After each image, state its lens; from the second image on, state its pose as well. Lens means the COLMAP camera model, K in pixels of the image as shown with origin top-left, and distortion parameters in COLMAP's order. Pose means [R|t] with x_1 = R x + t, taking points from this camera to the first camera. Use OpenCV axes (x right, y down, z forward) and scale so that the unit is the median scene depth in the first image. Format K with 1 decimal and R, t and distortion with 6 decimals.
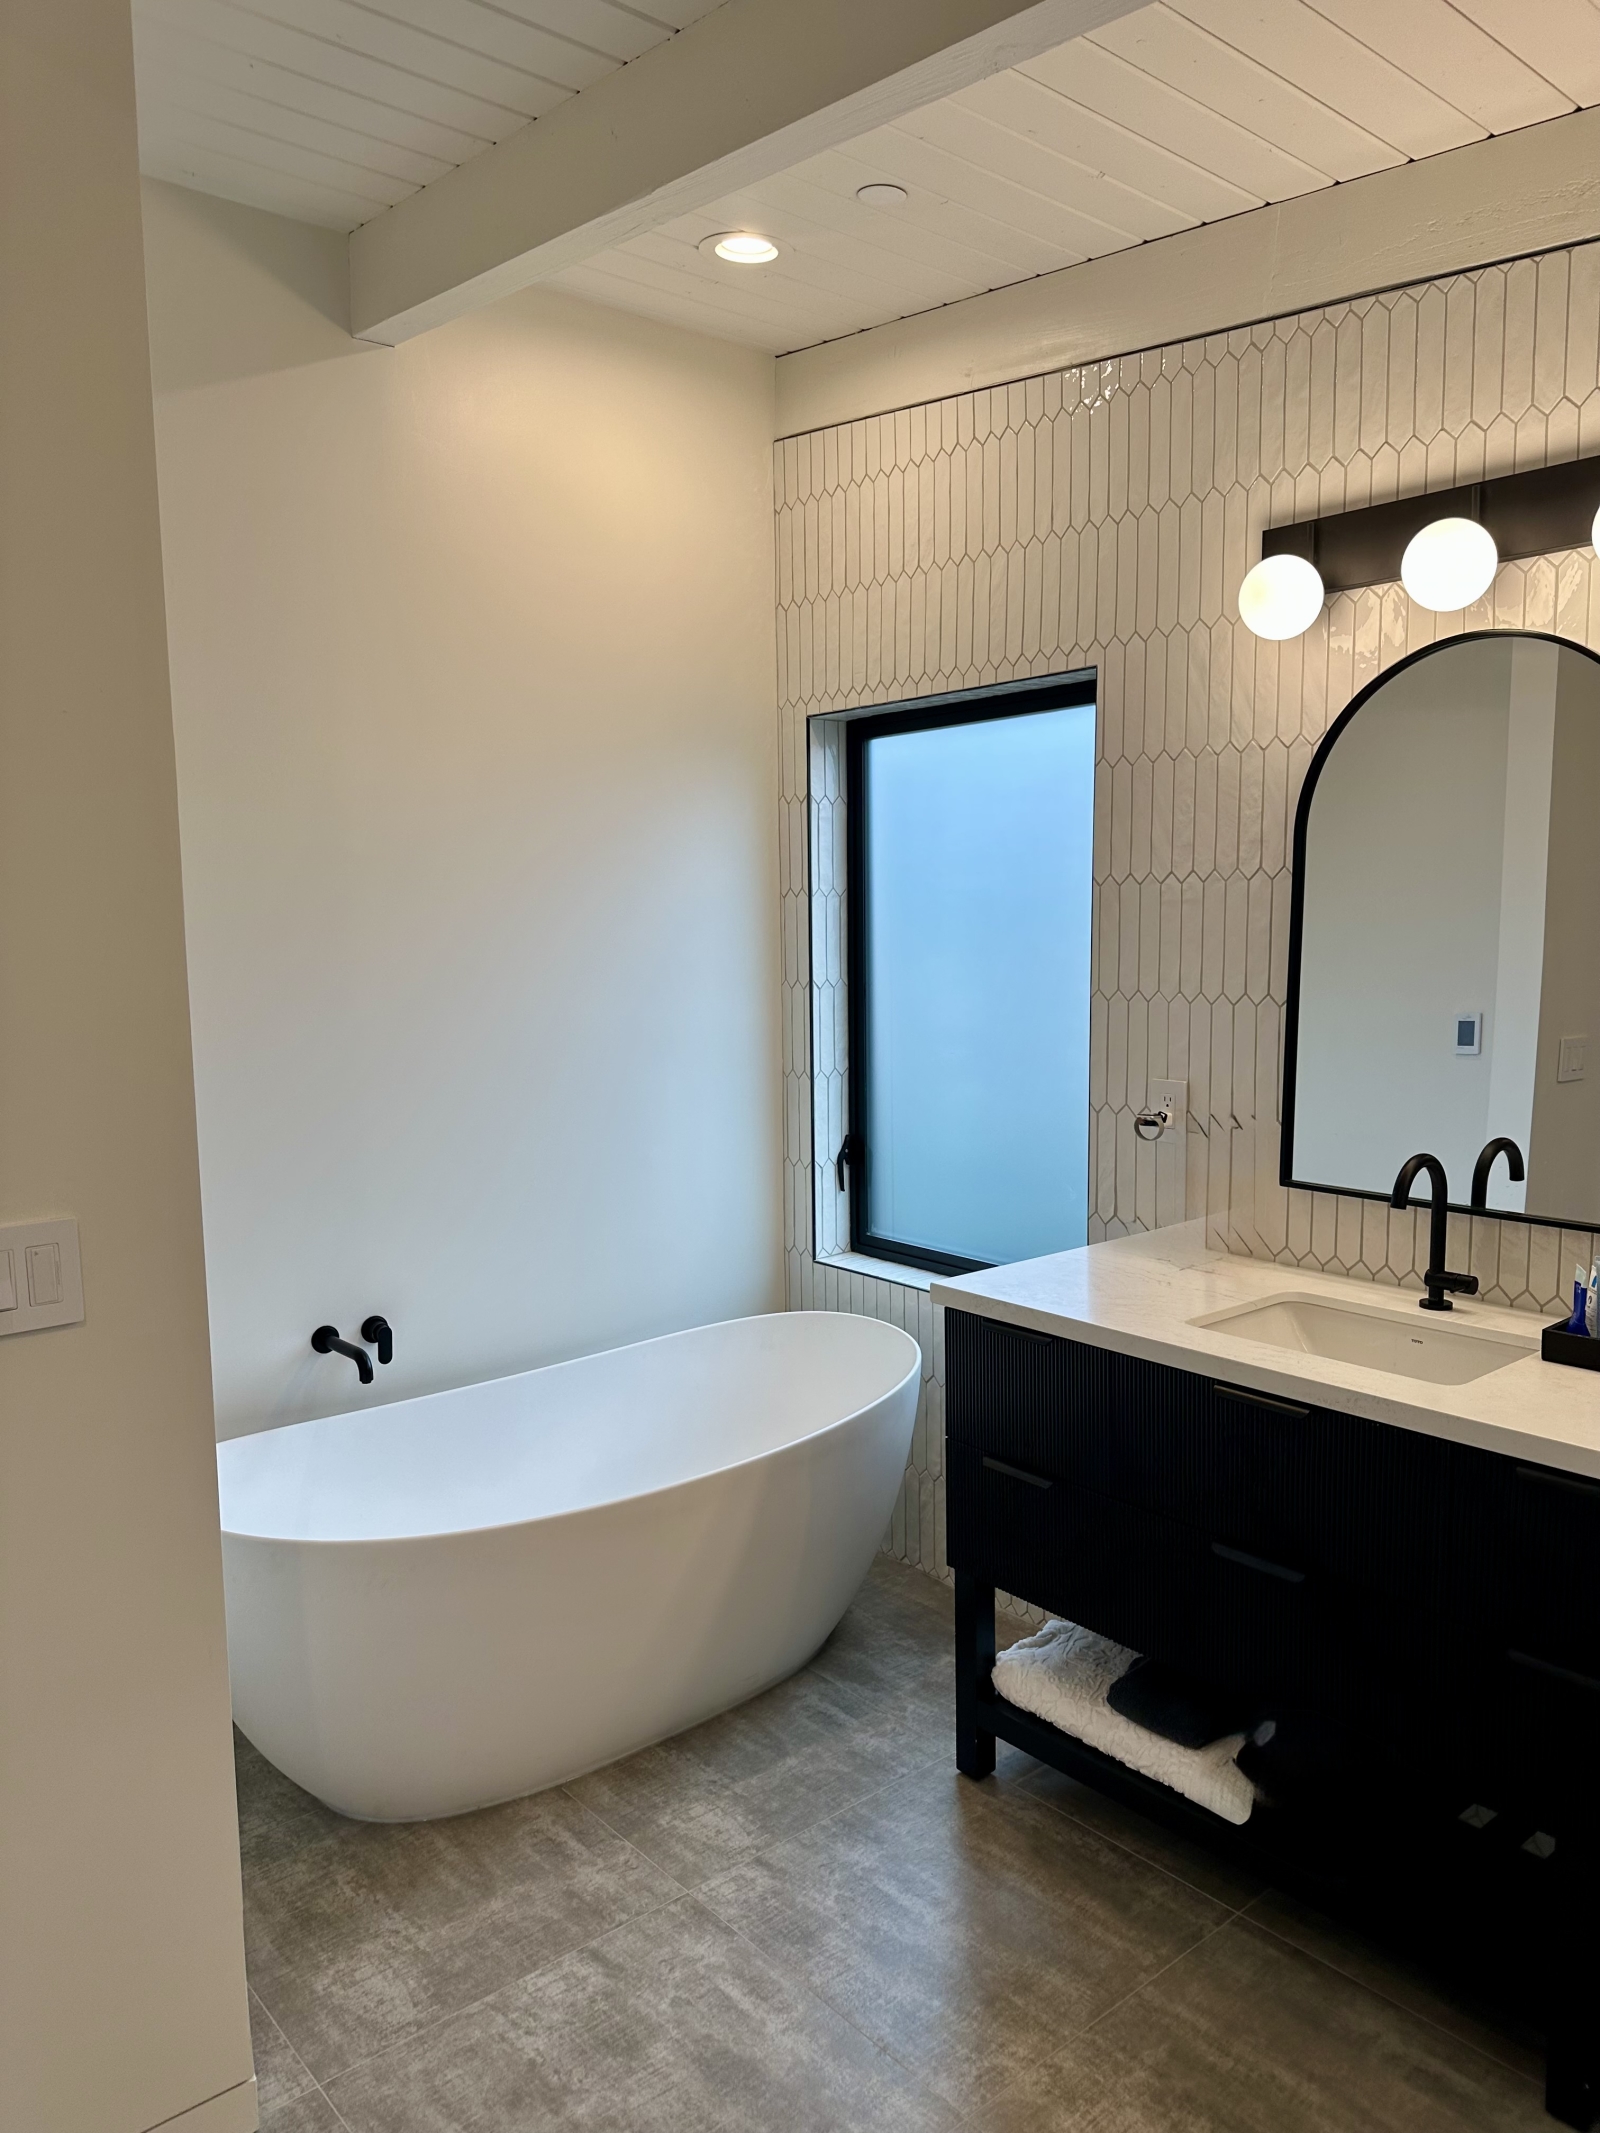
lens RADIAL K [[1509.5, 0, 797.6], [0, 1509.5, 1067.6], [0, 0, 1]] dist [0.021492, -0.007919]
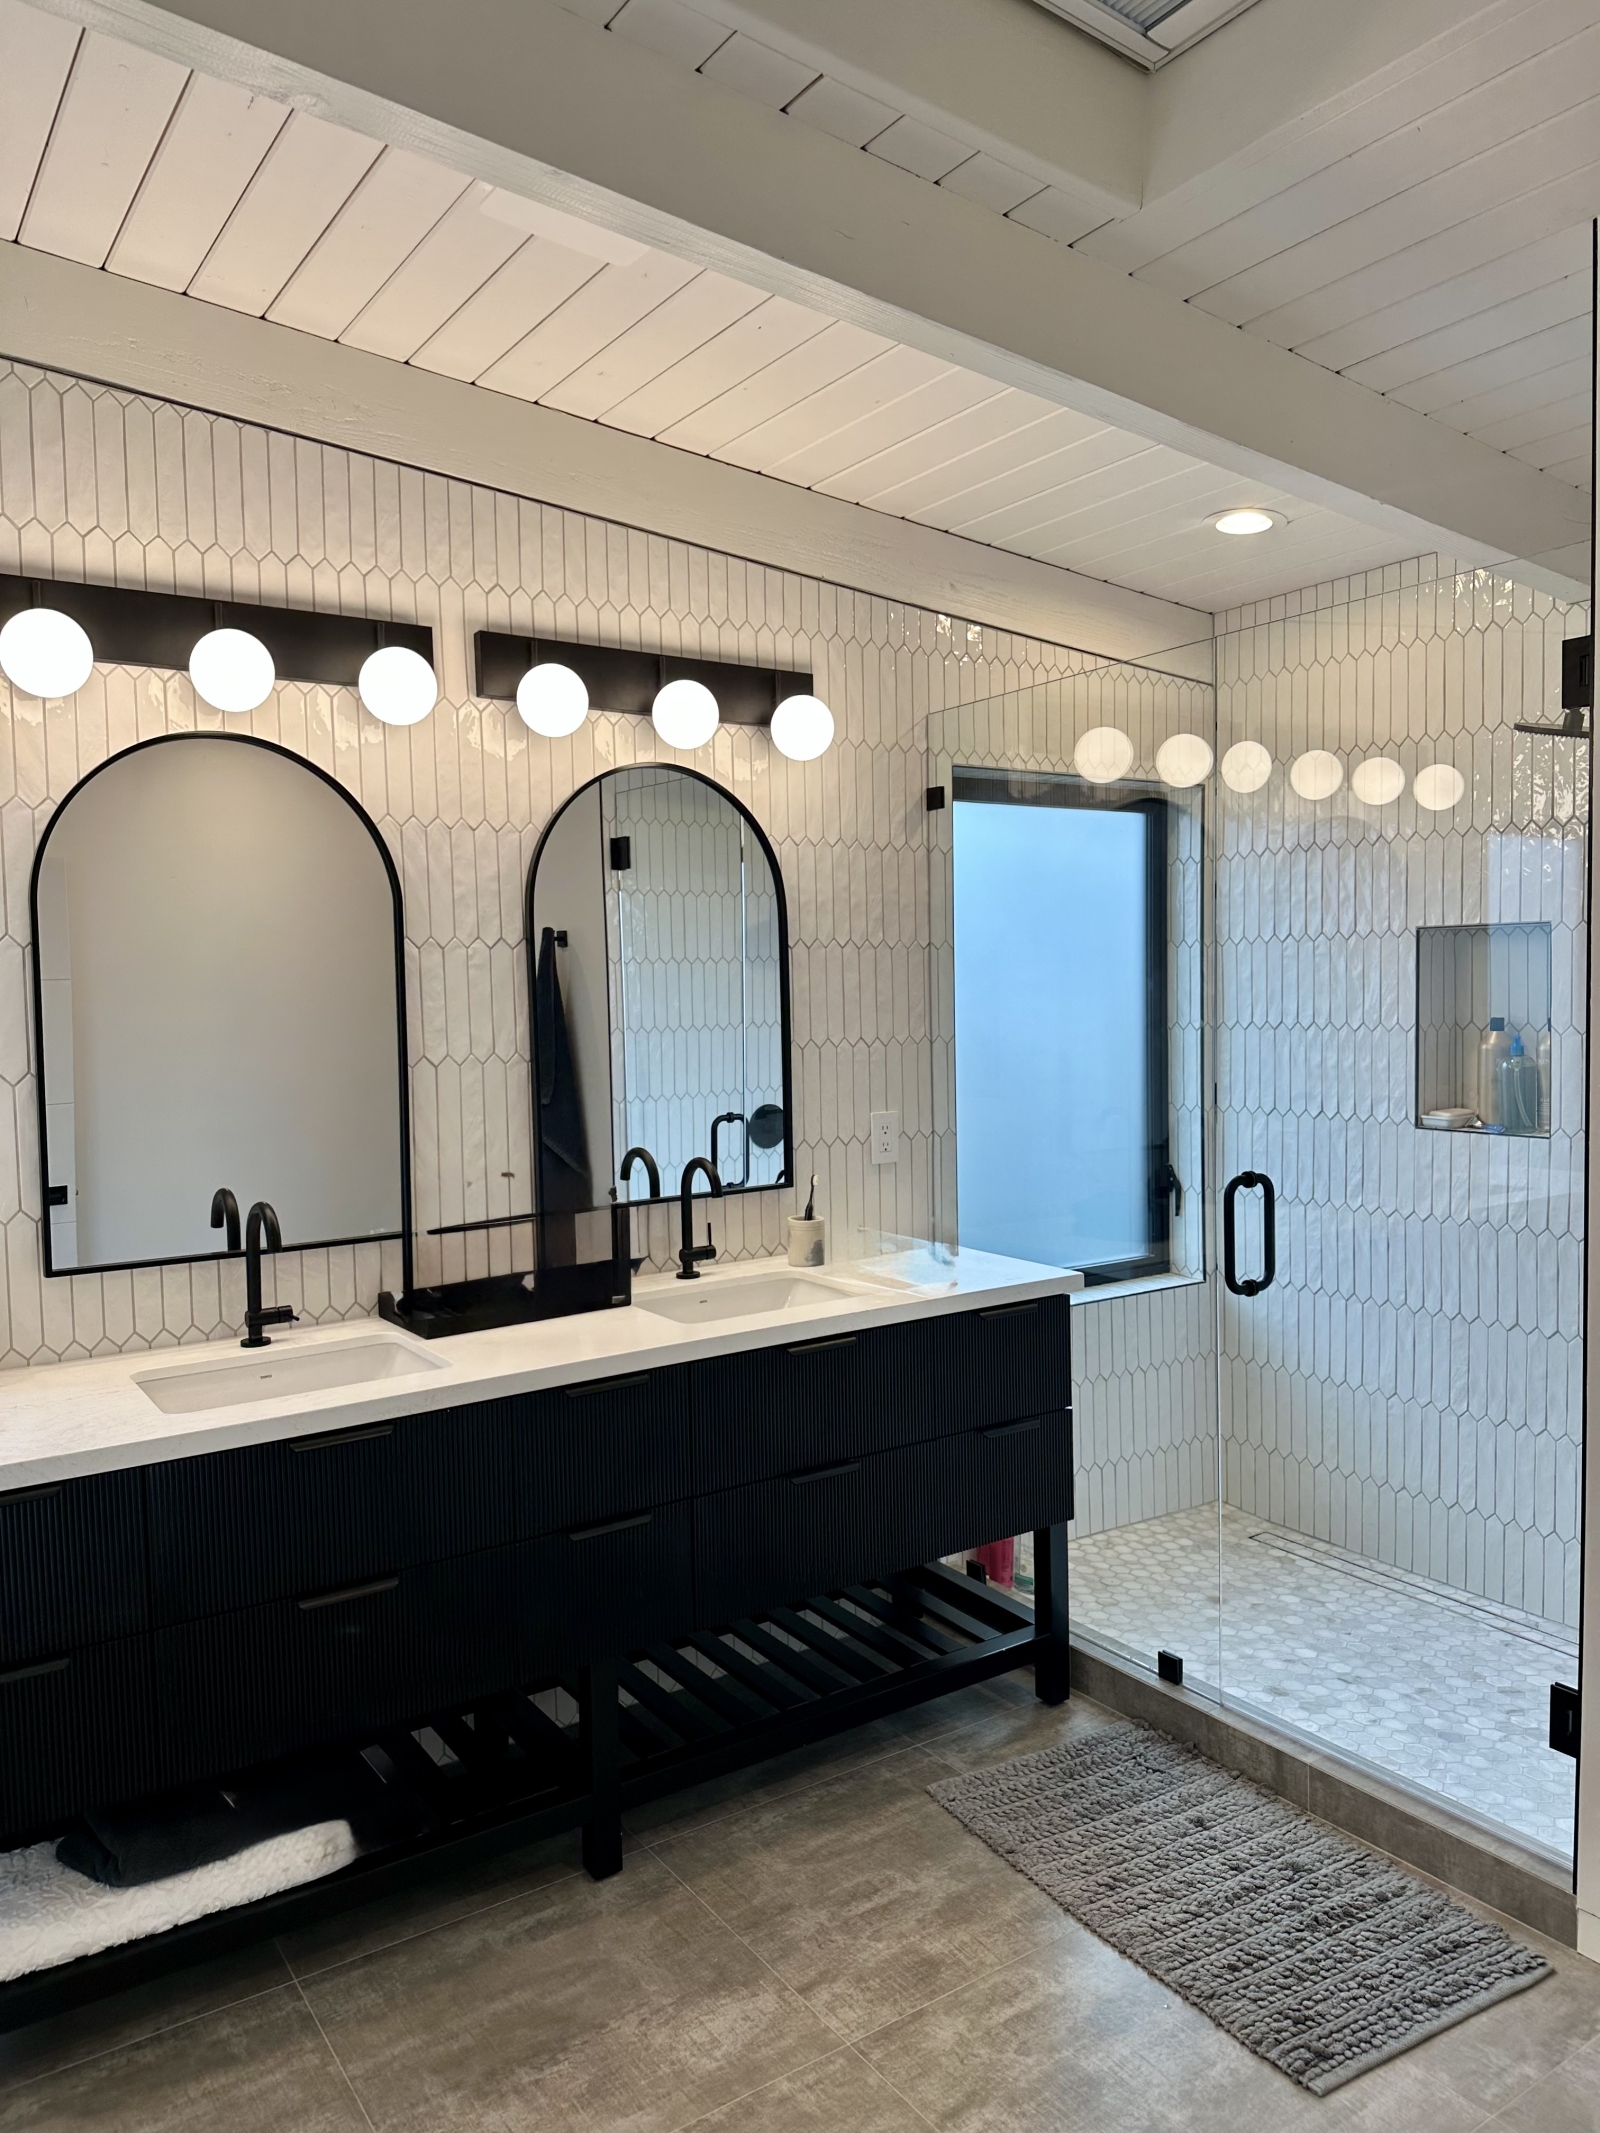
lens RADIAL K [[1509.5, 0, 796.8], [0, 1509.5, 1070.7], [0, 0, 1]] dist [0.021492, -0.007919]
pose [[0.128205, -0.044169, 0.990764, -0.613900], [0.121613, 0.992169, 0.028495, -0.021007], [-0.984263, 0.116836, 0.132573, 0.468219]]
